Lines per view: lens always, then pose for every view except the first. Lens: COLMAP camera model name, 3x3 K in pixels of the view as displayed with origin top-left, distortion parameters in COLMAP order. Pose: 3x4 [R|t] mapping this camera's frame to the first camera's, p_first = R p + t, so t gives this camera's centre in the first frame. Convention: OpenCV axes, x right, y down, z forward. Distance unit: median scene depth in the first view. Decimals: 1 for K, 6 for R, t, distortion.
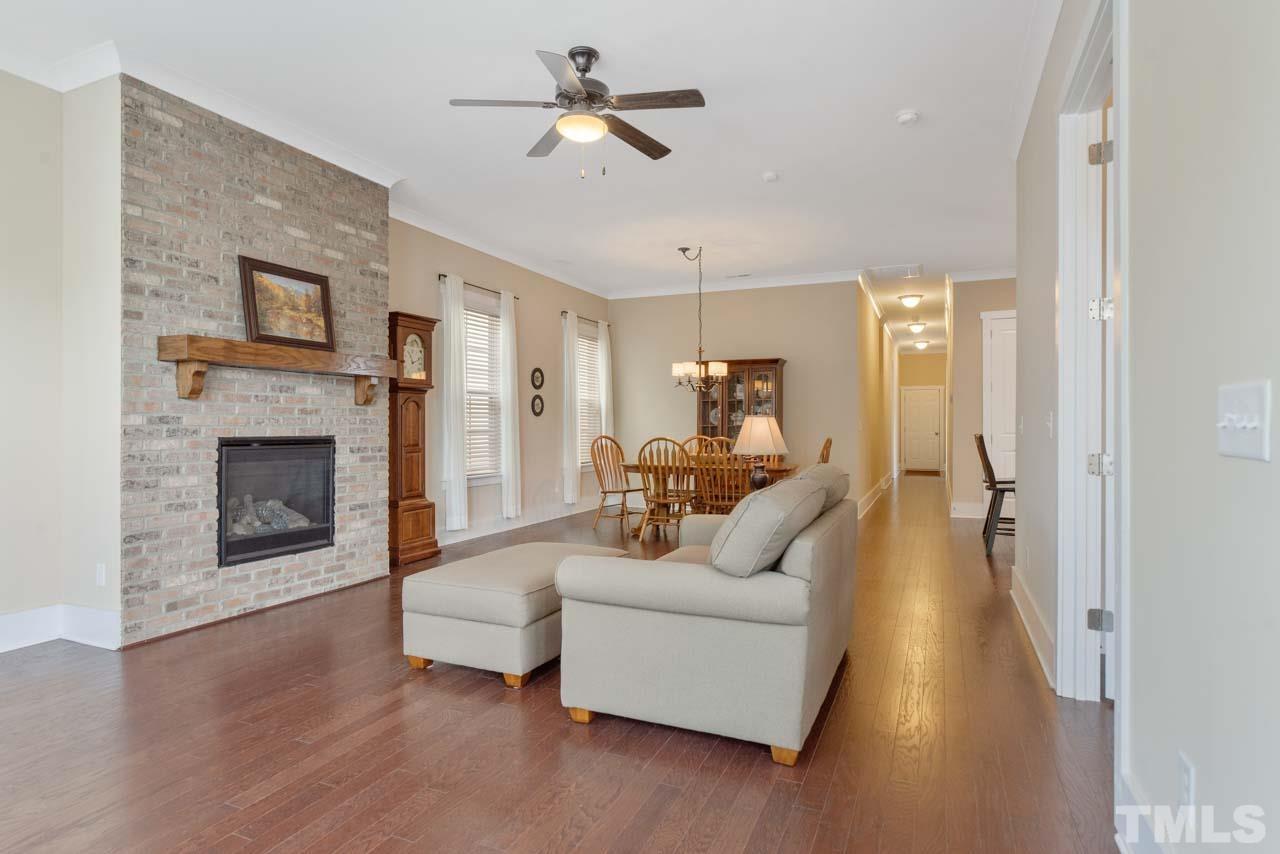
lens RADIAL K [[683.7, 0, 640.0], [0, 683.7, 427.0], [0, 0, 1]] dist [0.001279, 0.001101]
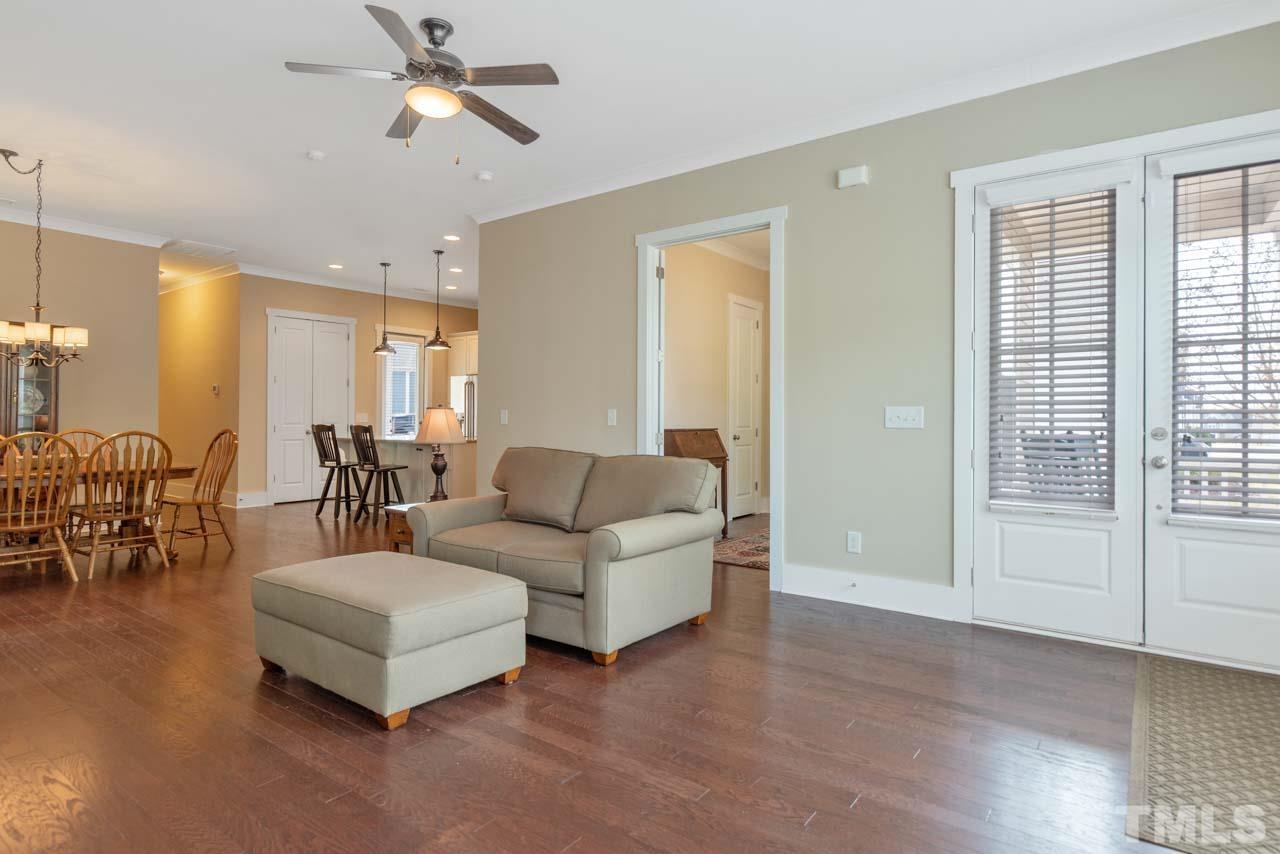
lens RADIAL K [[684.4, 0, 639.8], [0, 684.4, 419.1], [0, 0, 1]] dist [0.000573, 0.000184]
pose [[0.231326, 0.001114, 0.972876, -0.747225], [-0.003710, 0.999993, -0.000263, -0.000104], [-0.972869, -0.003549, 0.231329, 0.400560]]
